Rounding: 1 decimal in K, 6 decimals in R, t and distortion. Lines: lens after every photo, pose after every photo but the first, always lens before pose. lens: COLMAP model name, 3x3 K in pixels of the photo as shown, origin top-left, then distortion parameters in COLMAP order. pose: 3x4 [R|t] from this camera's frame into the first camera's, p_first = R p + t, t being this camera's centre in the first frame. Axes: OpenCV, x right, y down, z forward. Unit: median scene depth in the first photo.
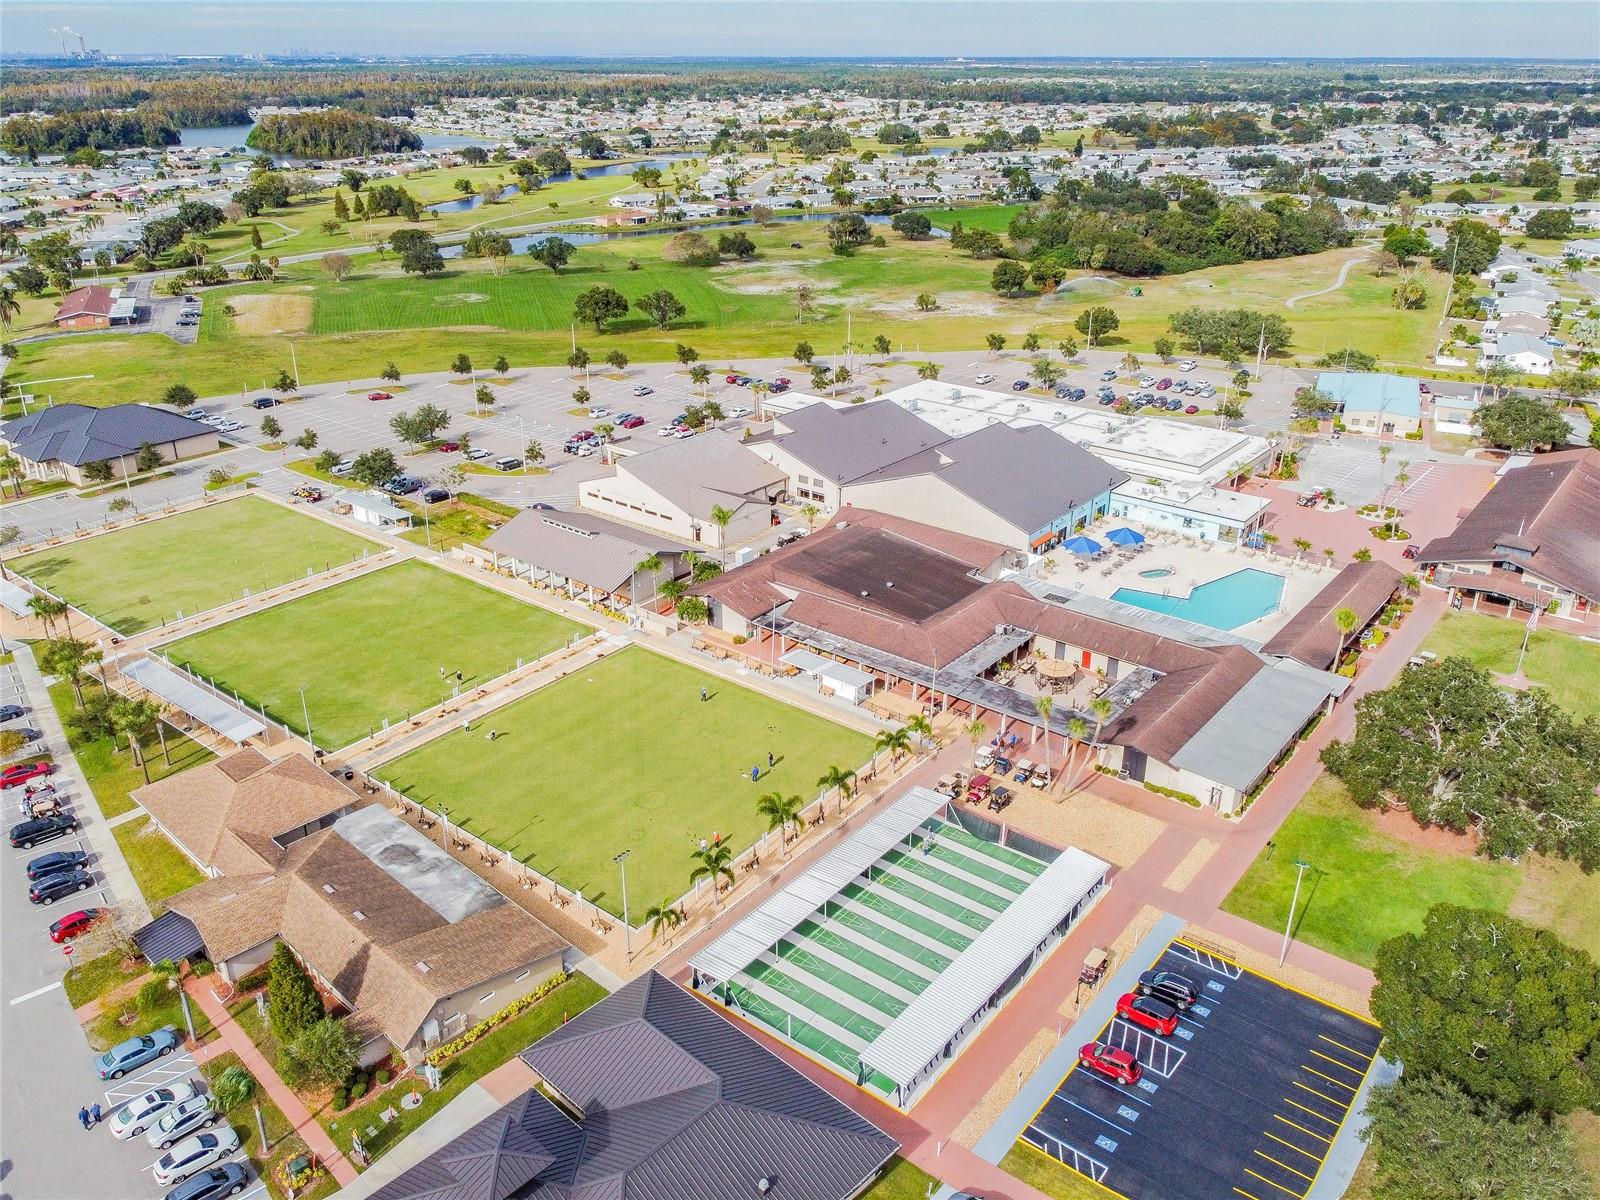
lens RADIAL K [[1239.5, 0, 800.0], [0, 1239.5, 600.0], [0, 0, 1]] dist [0.003691, -0.003463]
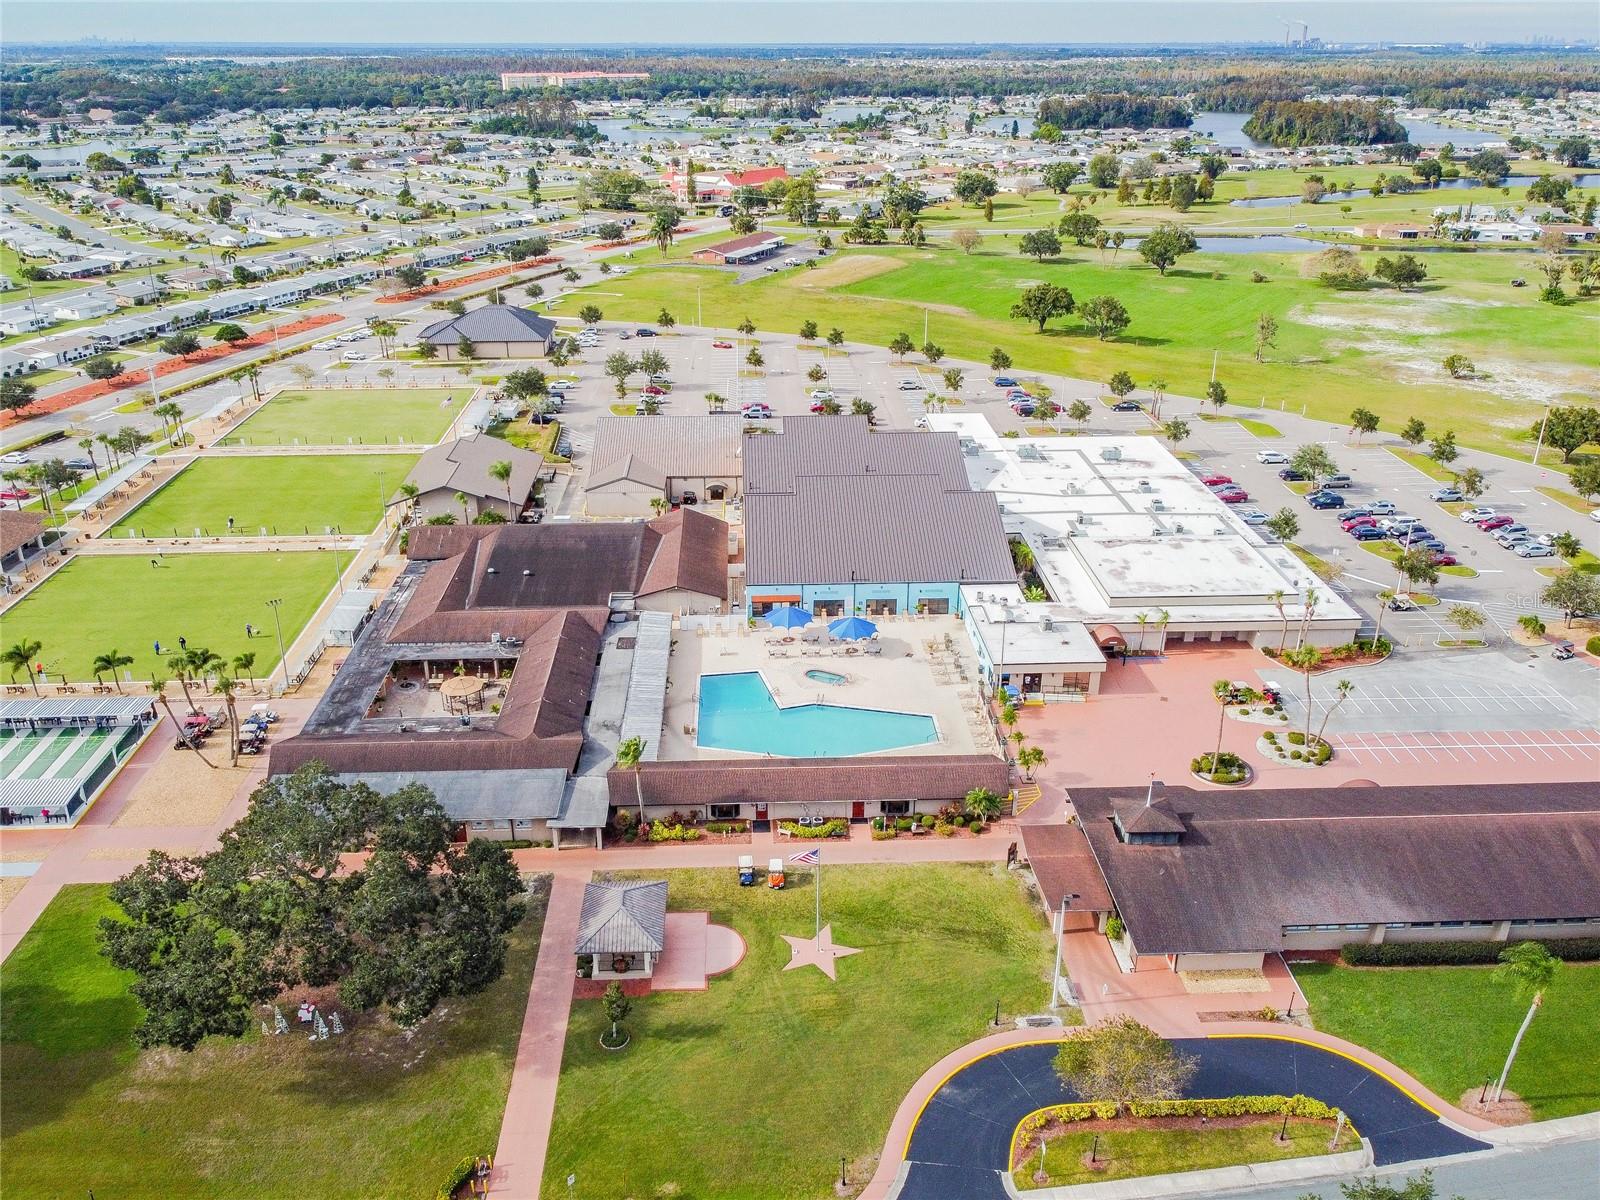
lens RADIAL K [[1239.5, 0, 800.0], [0, 1239.5, 600.0], [0, 0, 1]] dist [0.003691, -0.003463]
pose [[0.656800, 0.307055, -0.688718, 0.759594], [-0.301387, 0.944110, 0.133498, -0.159521], [0.691216, 0.119889, 0.712633, 0.373844]]
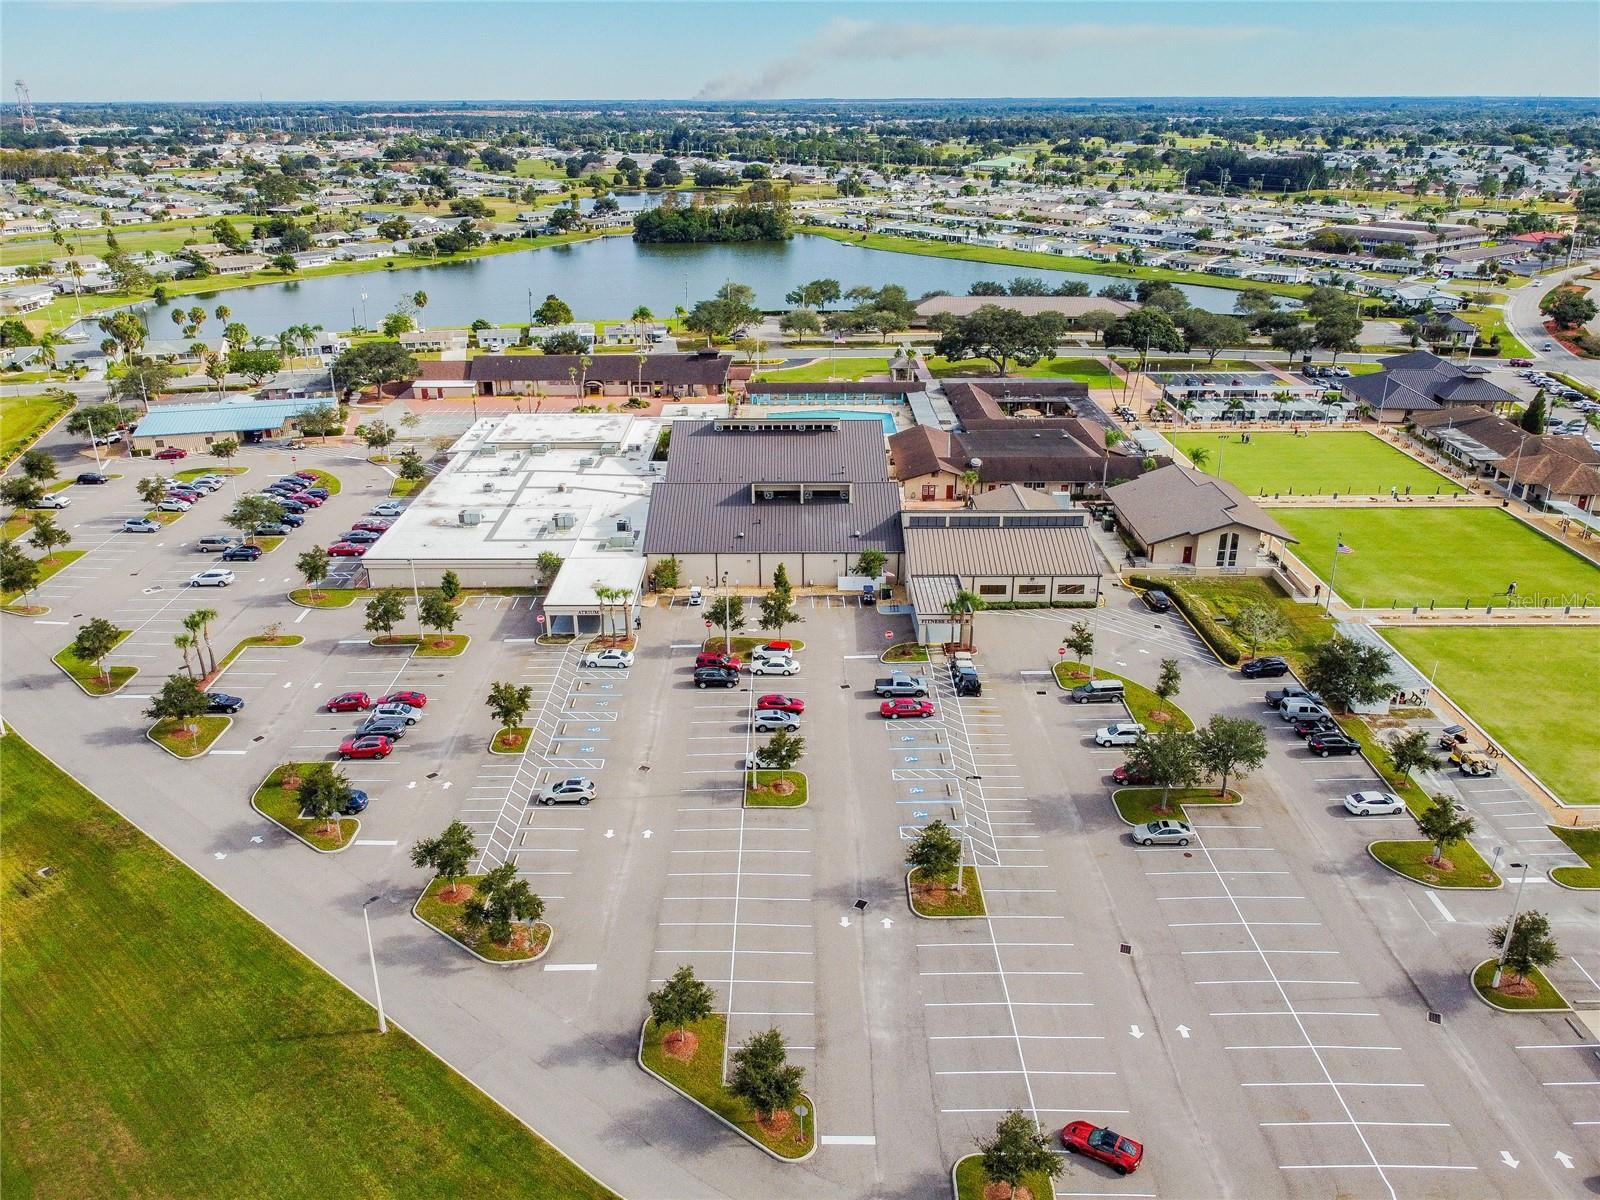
lens RADIAL K [[1239.5, 0, 800.0], [0, 1239.5, 600.0], [0, 0, 1]] dist [0.003691, -0.003463]
pose [[-0.630139, -0.308087, 0.712746, -0.640153], [0.303012, 0.747572, 0.591033, -0.627280], [-0.714919, 0.588403, -0.377720, 1.501201]]
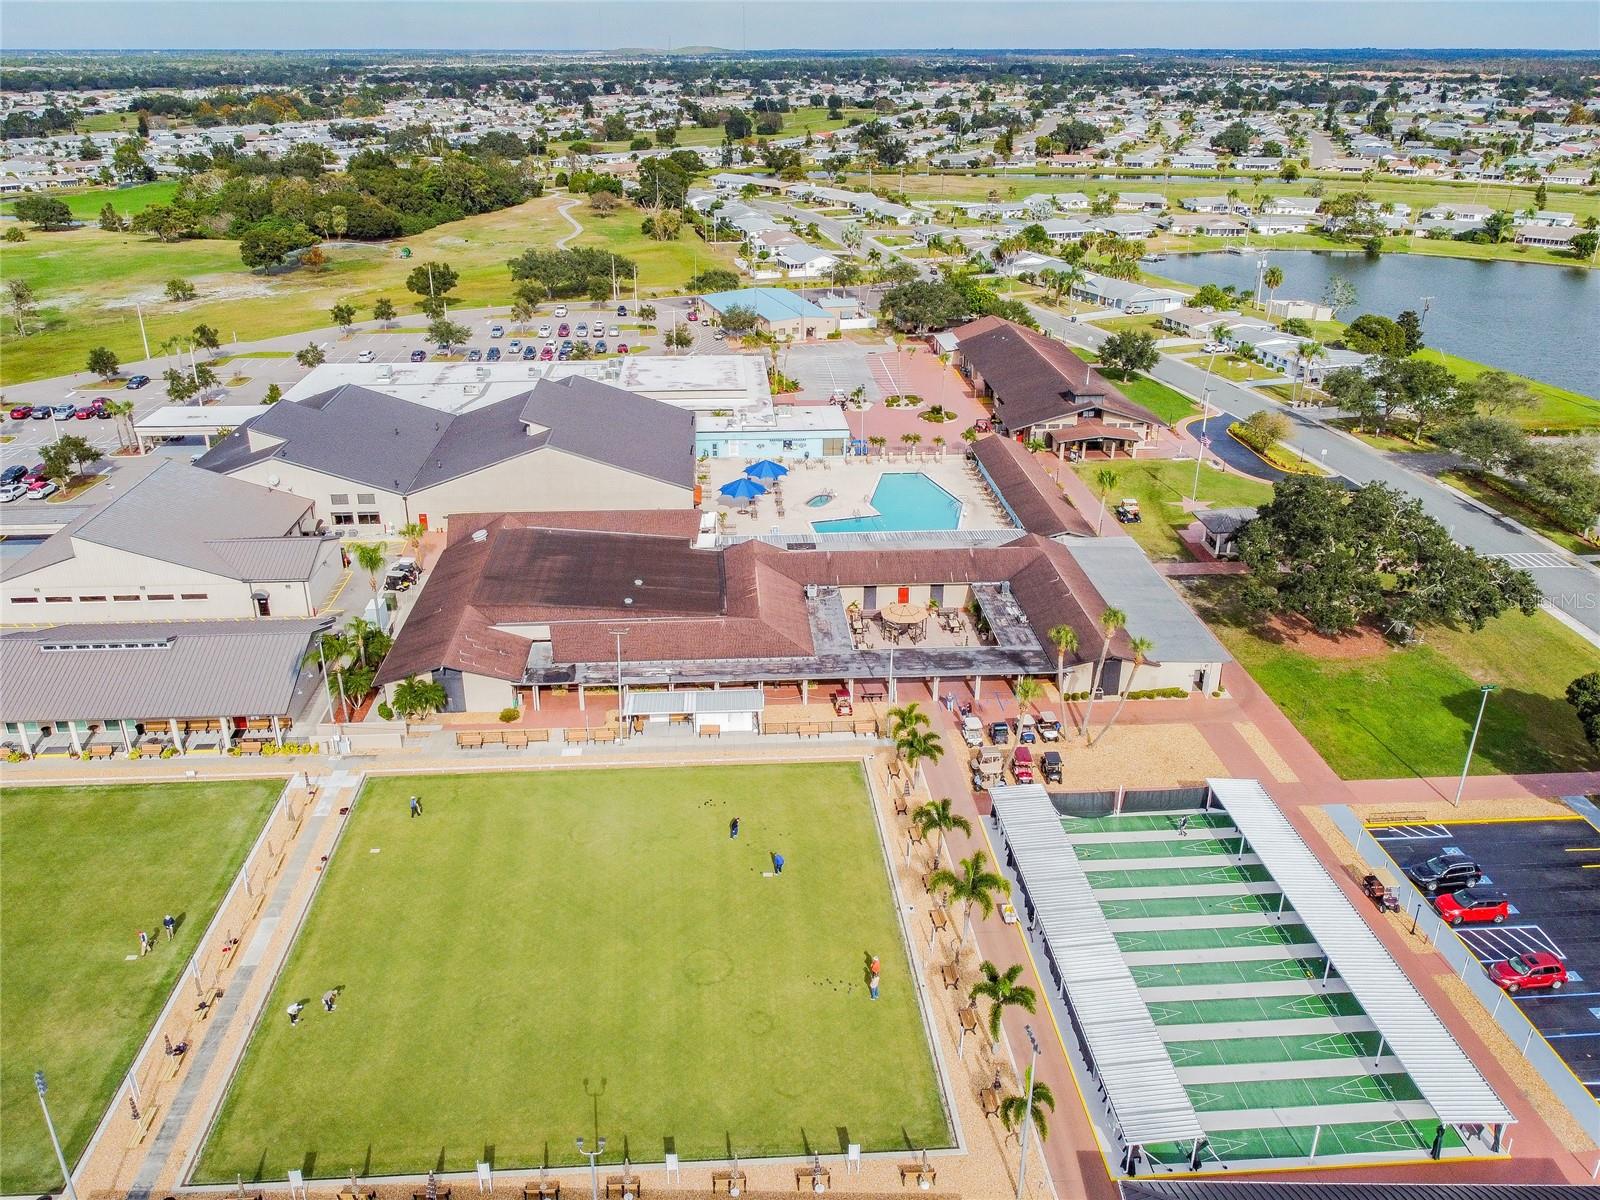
lens RADIAL K [[1239.5, 0, 800.0], [0, 1239.5, 600.0], [0, 0, 1]] dist [0.003691, -0.003463]
pose [[0.741883, -0.276524, 0.610856, -0.269007], [0.272791, 0.956676, 0.101767, -0.044288], [-0.612532, 0.091137, 0.785174, 0.292955]]
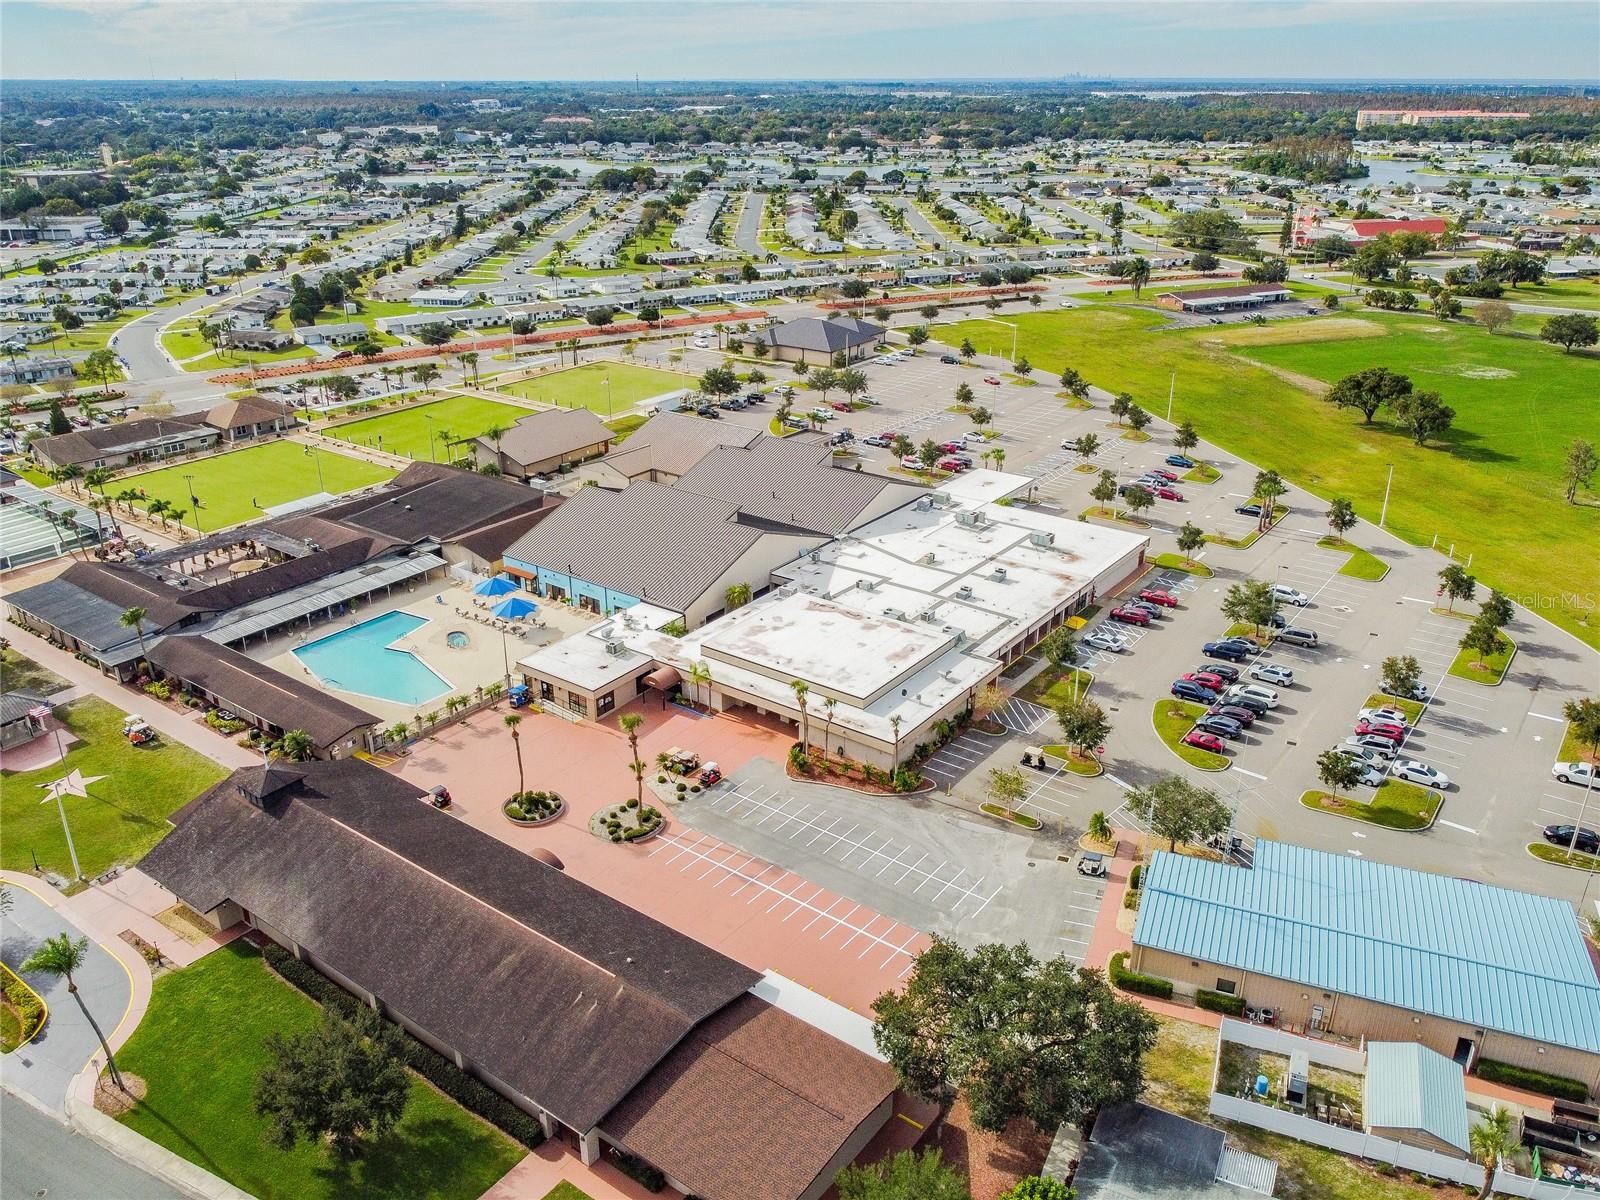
lens RADIAL K [[1239.5, 0, 800.0], [0, 1239.5, 600.0], [0, 0, 1]] dist [0.003691, -0.003463]
pose [[0.036276, 0.385586, -0.921959, 1.039976], [-0.402010, 0.850257, 0.339780, -0.421255], [0.914916, 0.358311, 0.185854, 0.973282]]
